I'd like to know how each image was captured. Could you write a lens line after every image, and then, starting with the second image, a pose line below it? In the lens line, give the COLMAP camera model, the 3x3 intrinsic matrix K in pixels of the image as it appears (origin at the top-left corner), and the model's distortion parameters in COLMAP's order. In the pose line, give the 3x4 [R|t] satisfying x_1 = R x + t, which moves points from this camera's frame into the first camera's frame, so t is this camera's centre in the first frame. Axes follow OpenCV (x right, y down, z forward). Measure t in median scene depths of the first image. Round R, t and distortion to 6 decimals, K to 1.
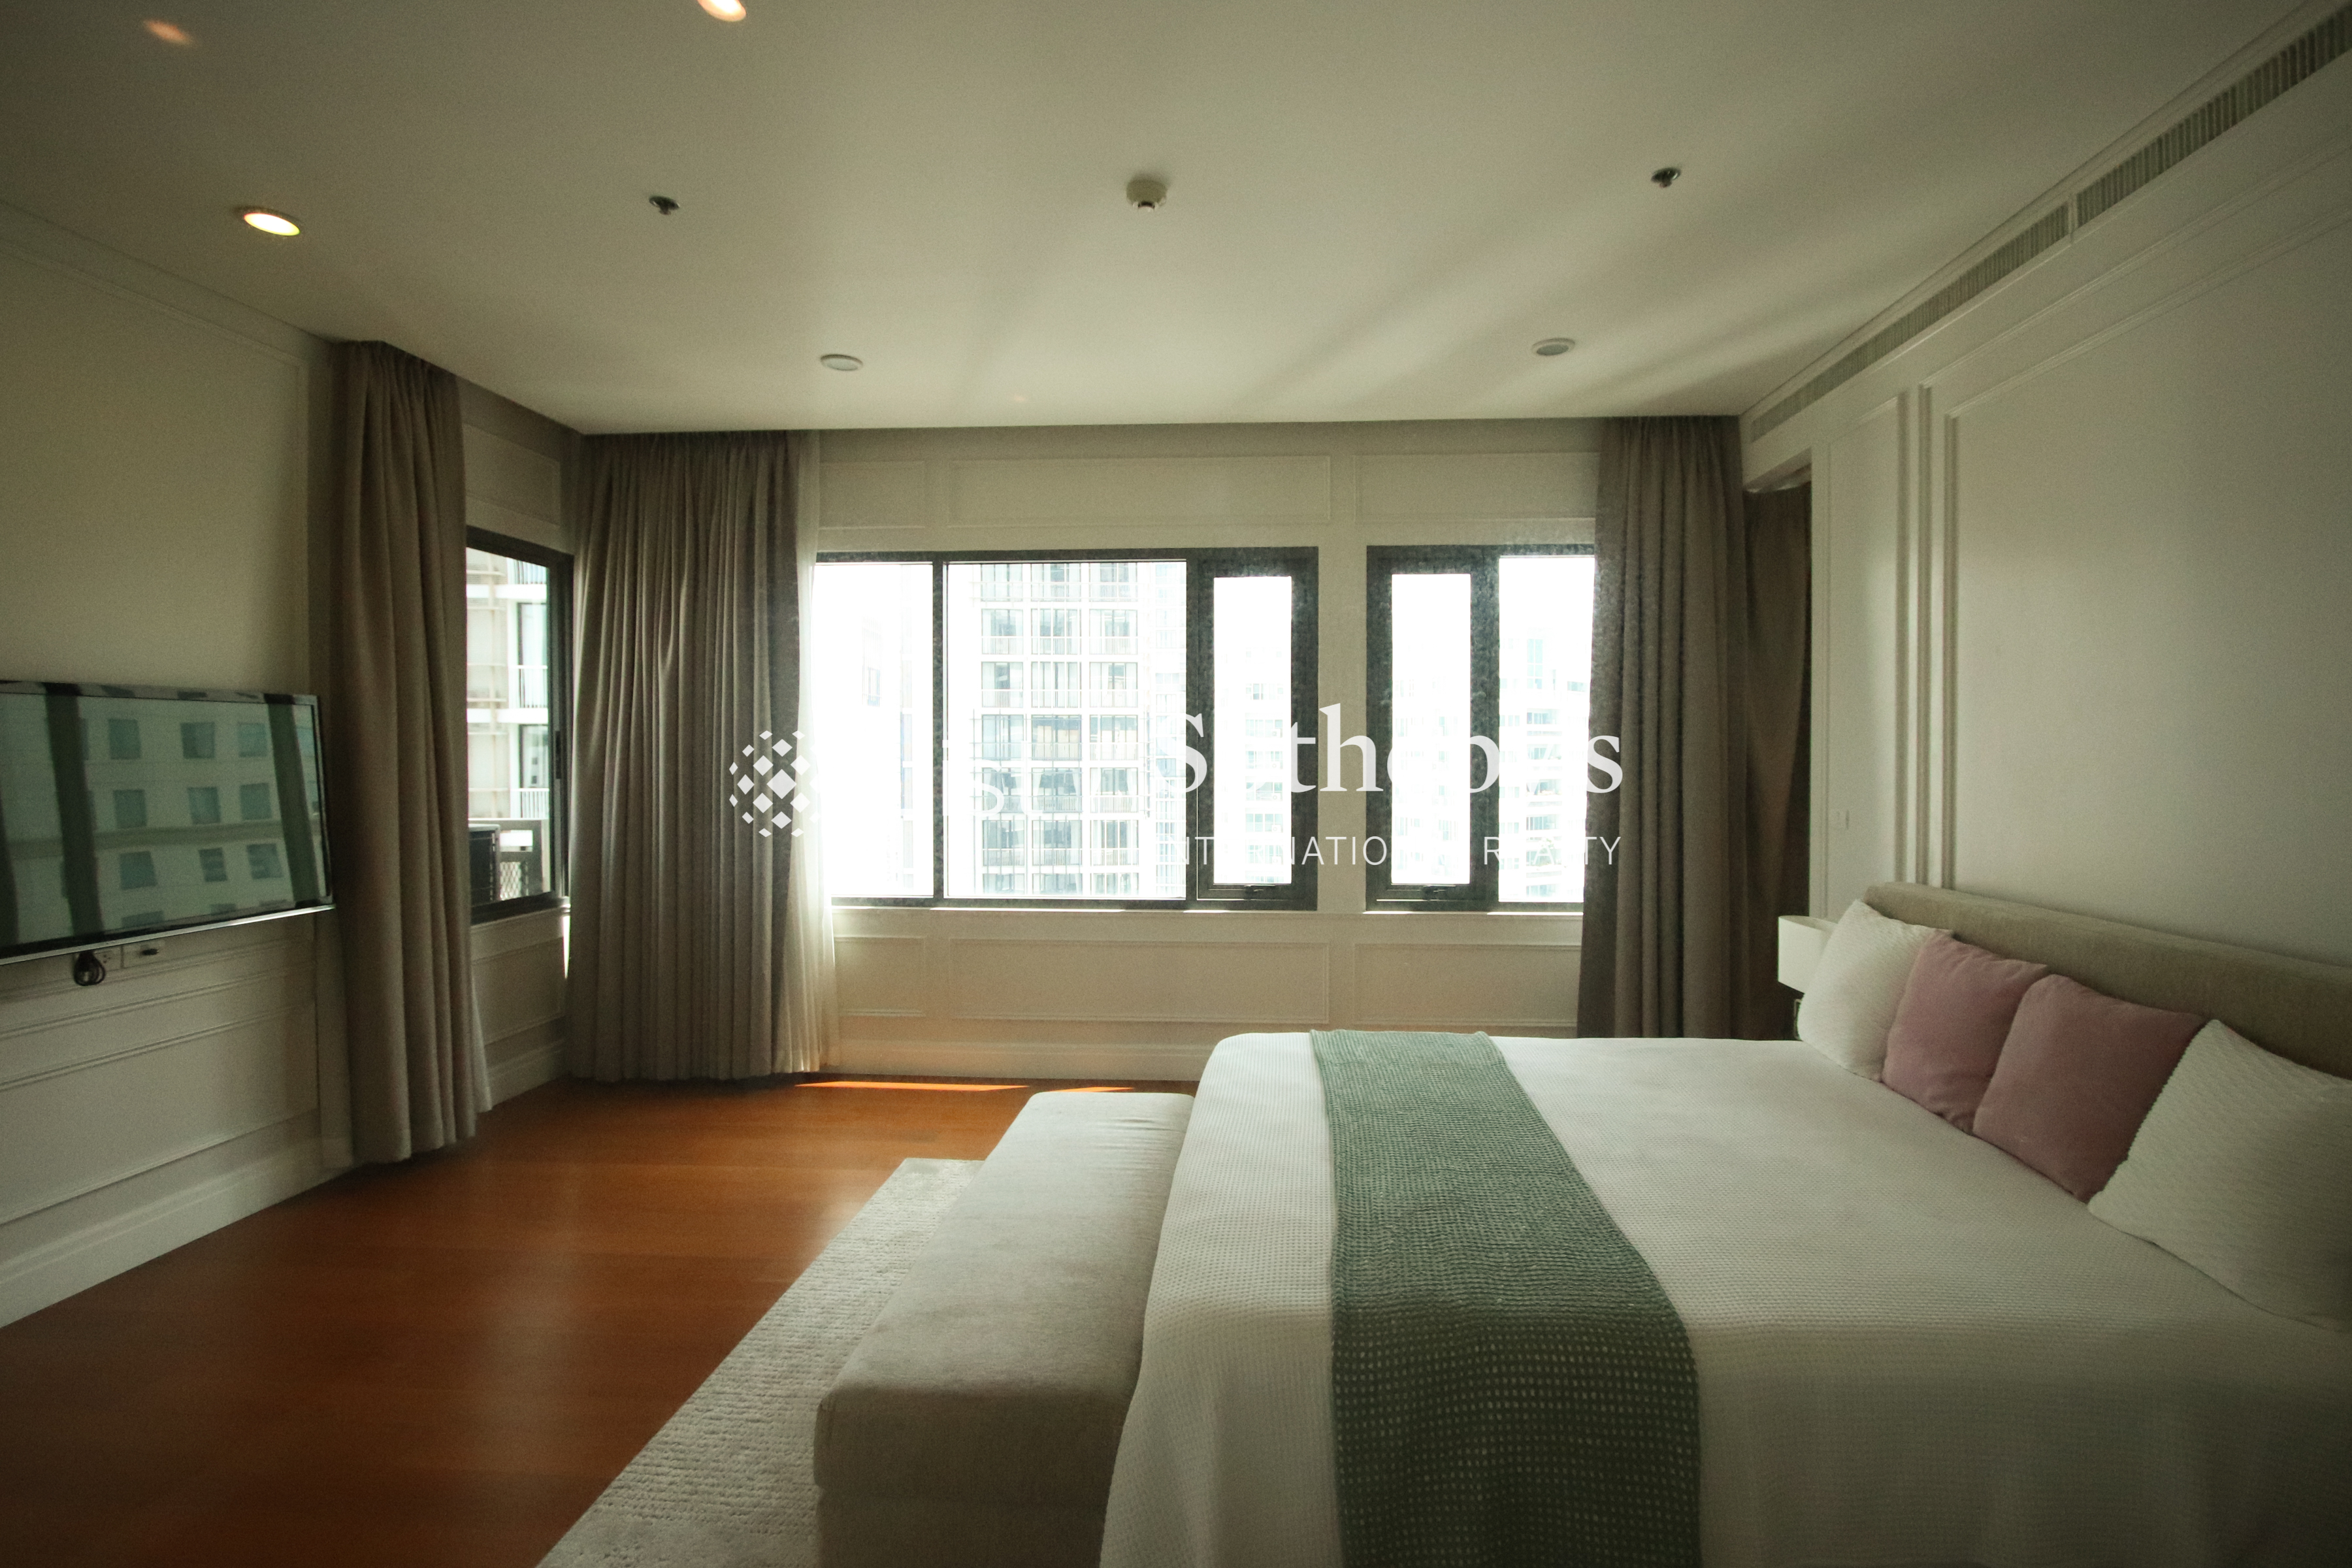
lens RADIAL K [[1196.0, 0, 1187.3], [0, 1196.0, 781.9], [0, 0, 1]] dist [-0.001182, -0.000653]
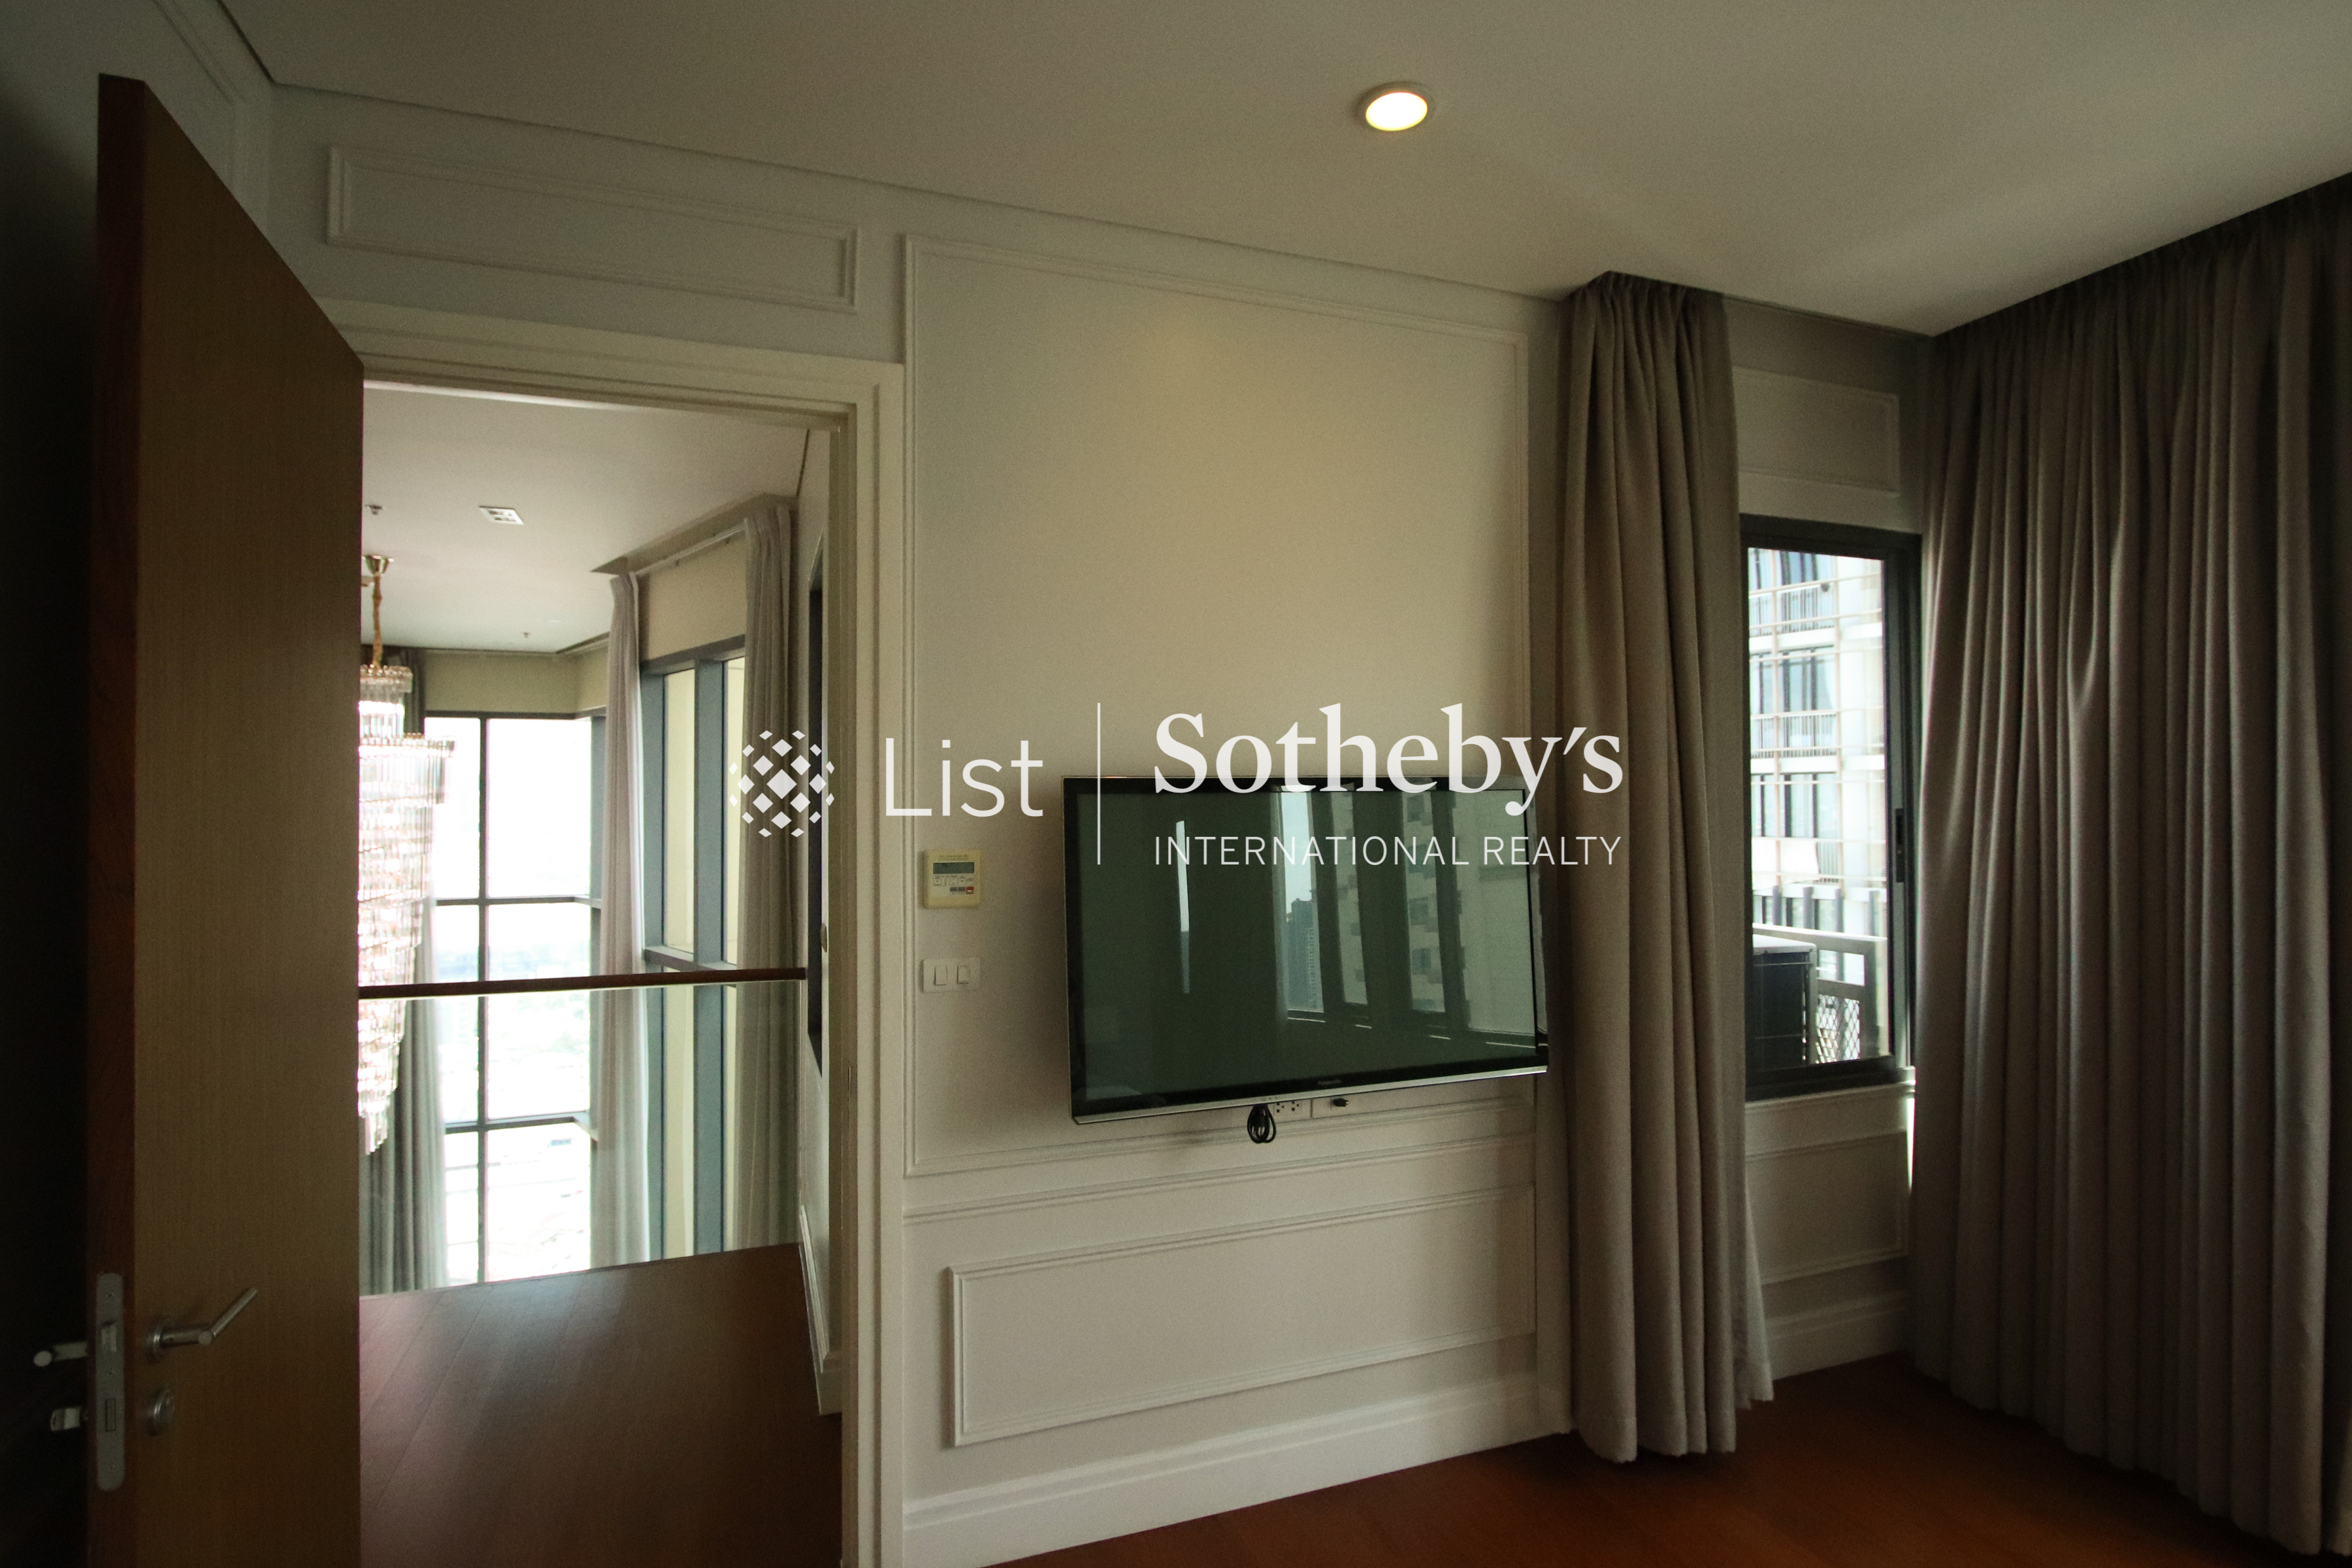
lens RADIAL K [[1196.0, 0, 1187.3], [0, 1196.0, 781.9], [0, 0, 1]] dist [-0.001182, -0.000653]
pose [[0.466618, -0.009717, -0.884406, -0.145257], [-0.014037, 0.999732, -0.018390, -0.043923], [0.884348, 0.020996, 0.466356, 0.391046]]
